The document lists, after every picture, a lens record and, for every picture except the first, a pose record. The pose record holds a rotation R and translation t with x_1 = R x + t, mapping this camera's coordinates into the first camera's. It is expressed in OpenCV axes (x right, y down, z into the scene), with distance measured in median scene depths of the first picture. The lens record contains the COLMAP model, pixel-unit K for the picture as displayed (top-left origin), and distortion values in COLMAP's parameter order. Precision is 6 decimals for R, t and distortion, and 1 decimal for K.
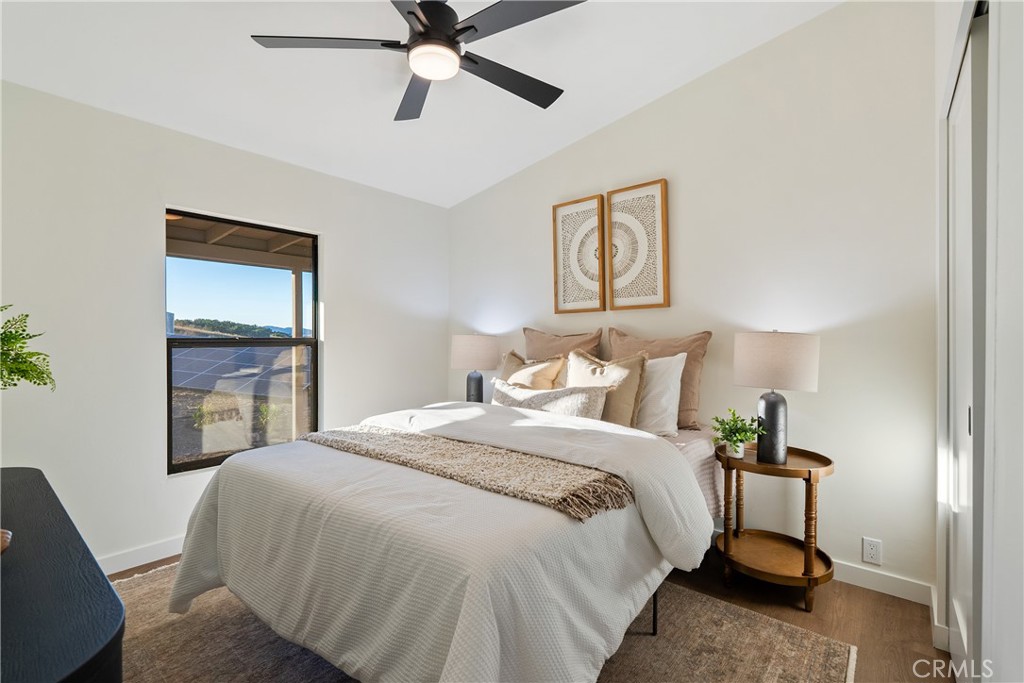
lens RADIAL K [[465.8, 0, 512.0], [0, 465.8, 341.5], [0, 0, 1]] dist [-0.082273, -0.000056]
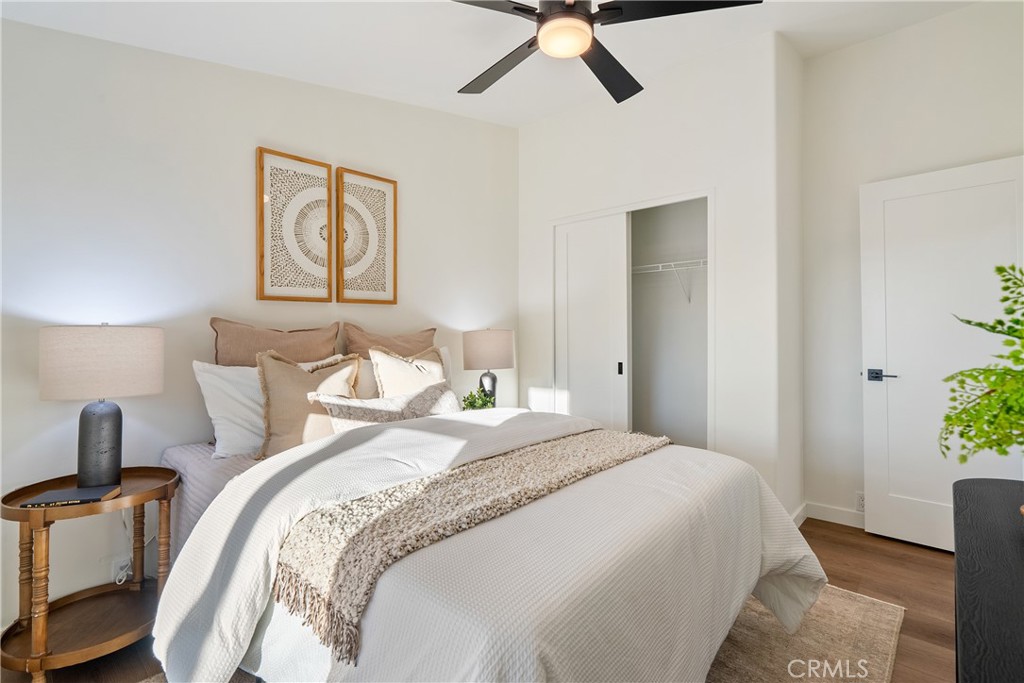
lens RADIAL K [[471.0, 0, 510.5], [0, 471.0, 324.8], [0, 0, 1]] dist [-0.002836, 0.000108]
pose [[0.029061, 0.016503, 0.999441, -0.666464], [0.005546, 0.999846, -0.016670, -0.008176], [-0.999562, 0.006027, 0.028965, 0.651355]]
